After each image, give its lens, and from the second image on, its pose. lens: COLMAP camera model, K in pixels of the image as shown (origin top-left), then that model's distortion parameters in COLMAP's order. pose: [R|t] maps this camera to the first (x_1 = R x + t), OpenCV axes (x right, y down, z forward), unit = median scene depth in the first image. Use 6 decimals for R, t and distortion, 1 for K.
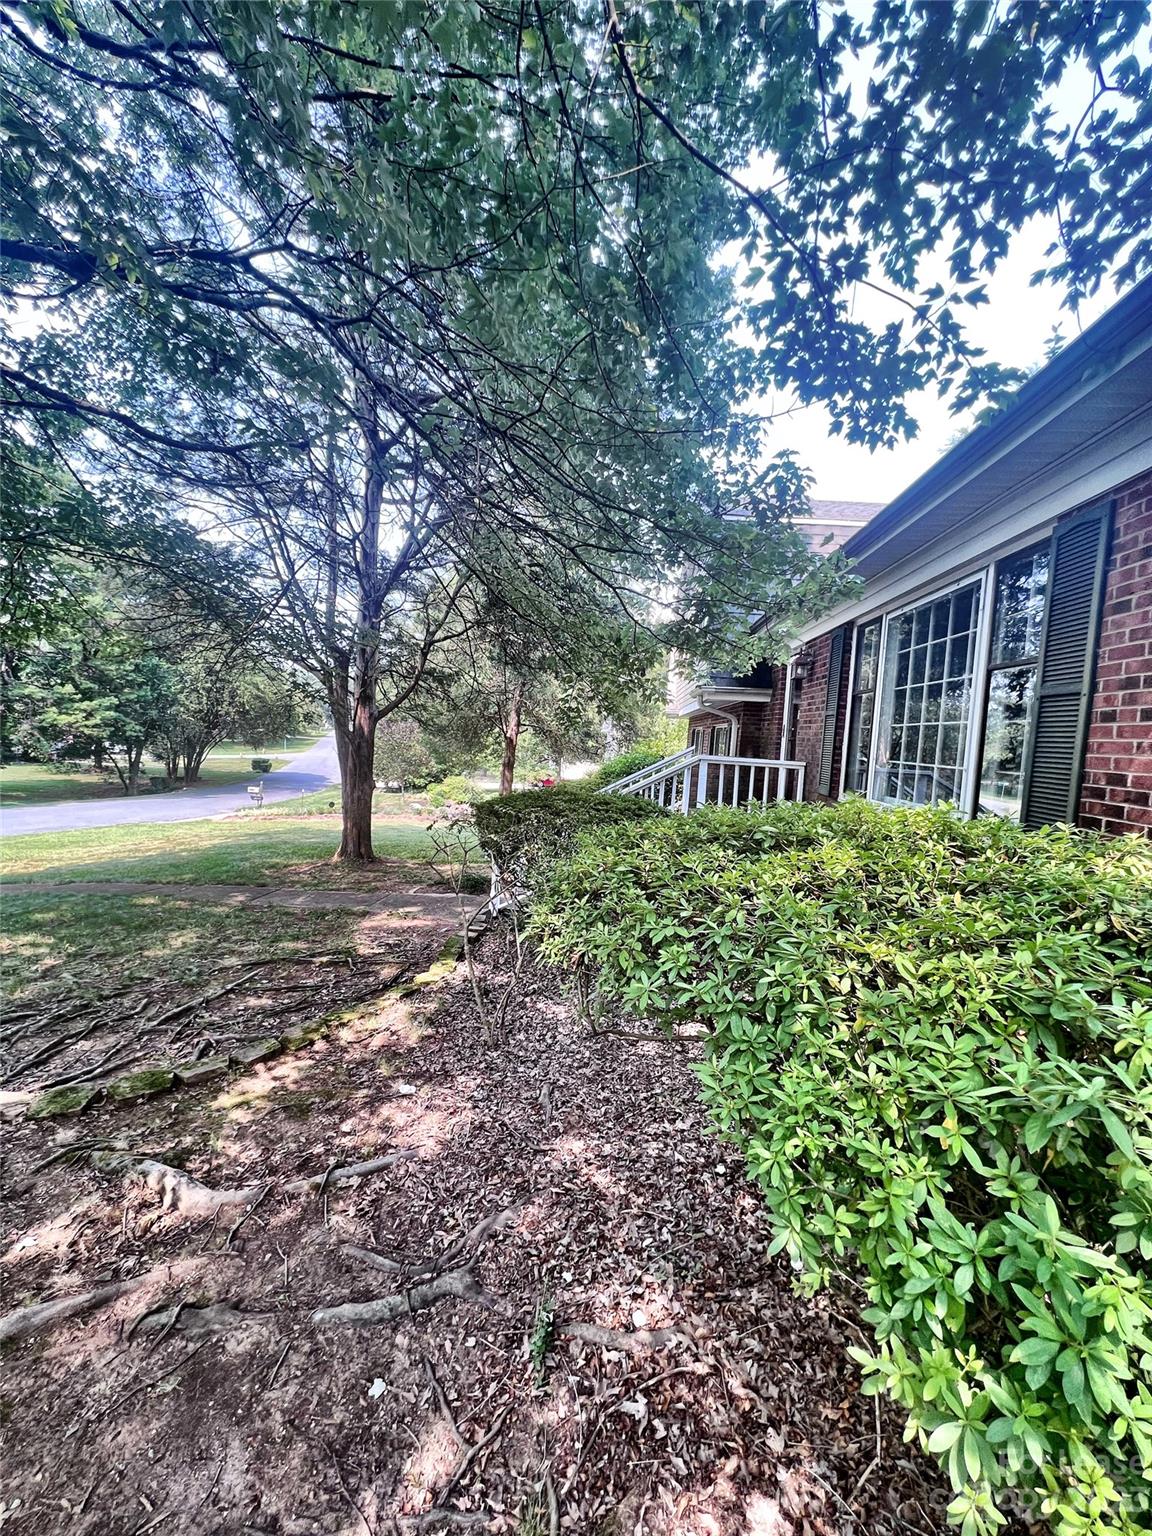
lens RADIAL K [[616.9, 0, 576.0], [0, 616.9, 768.0], [0, 0, 1]] dist [0.001075, 0.000698]
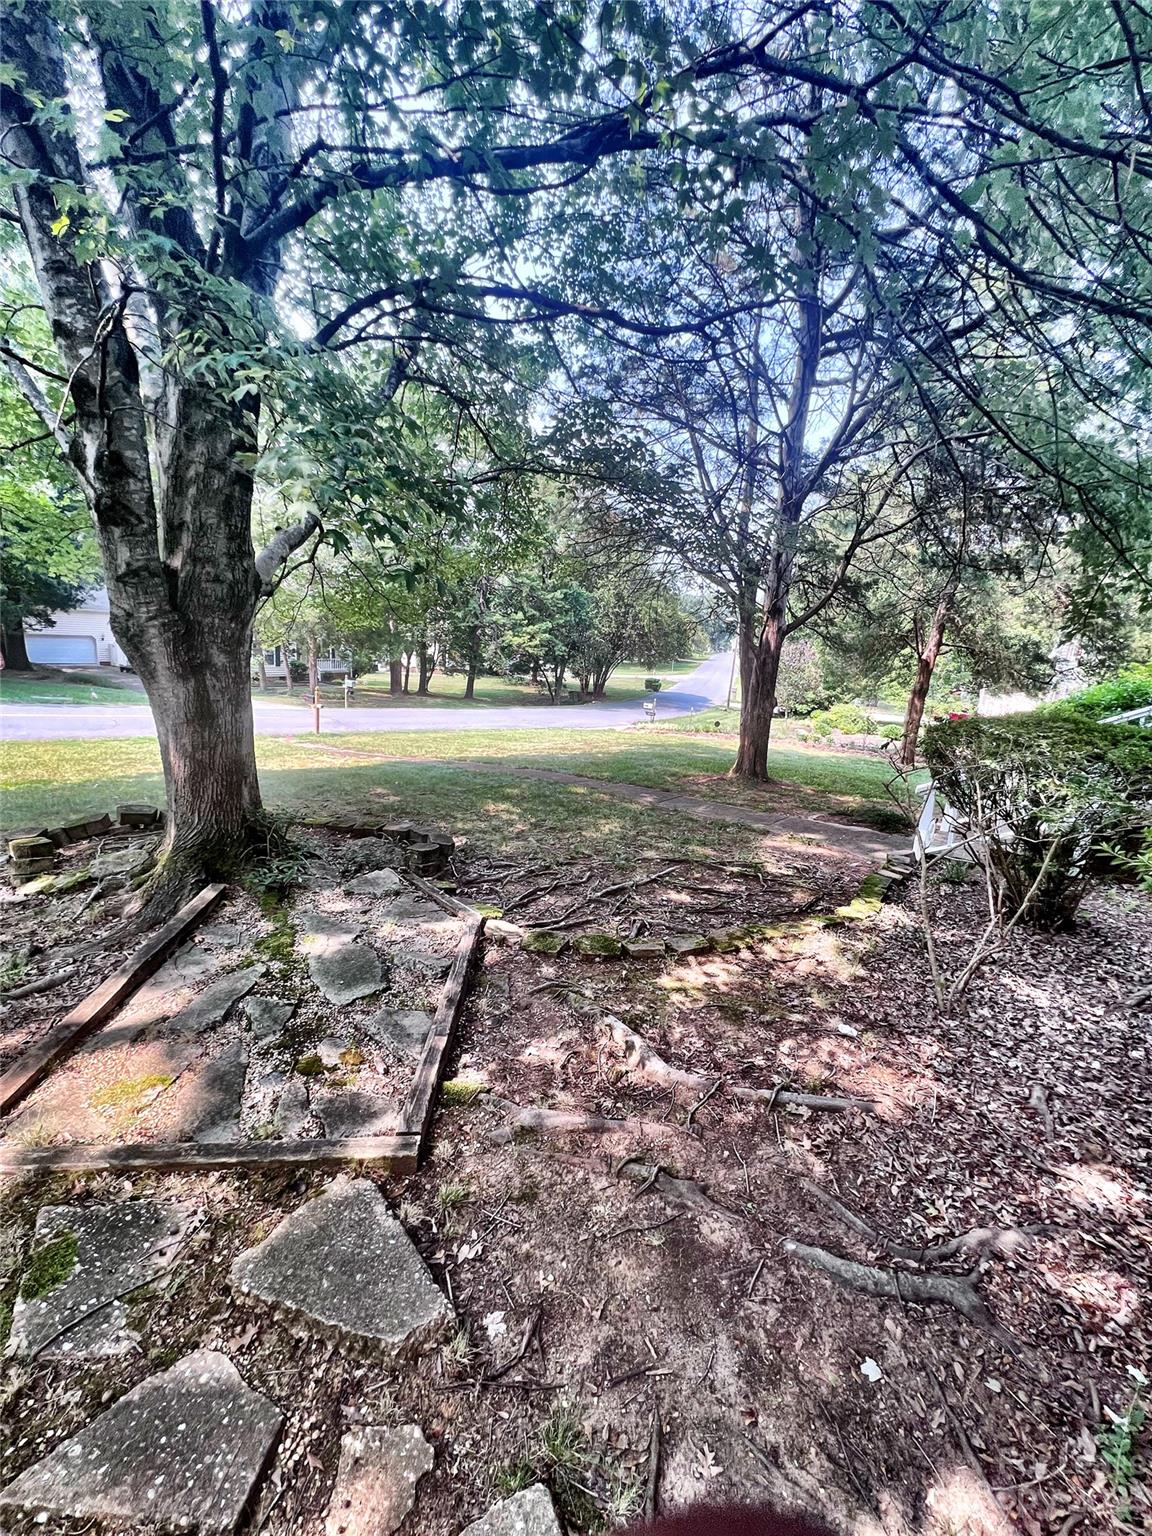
lens RADIAL K [[616.9, 0, 576.0], [0, 616.9, 768.0], [0, 0, 1]] dist [0.001075, 0.000698]
pose [[0.831715, 0.112223, -0.543743, -0.130774], [-0.046990, 0.990073, 0.132464, 0.036098], [0.553211, -0.084622, 0.828732, 0.059117]]
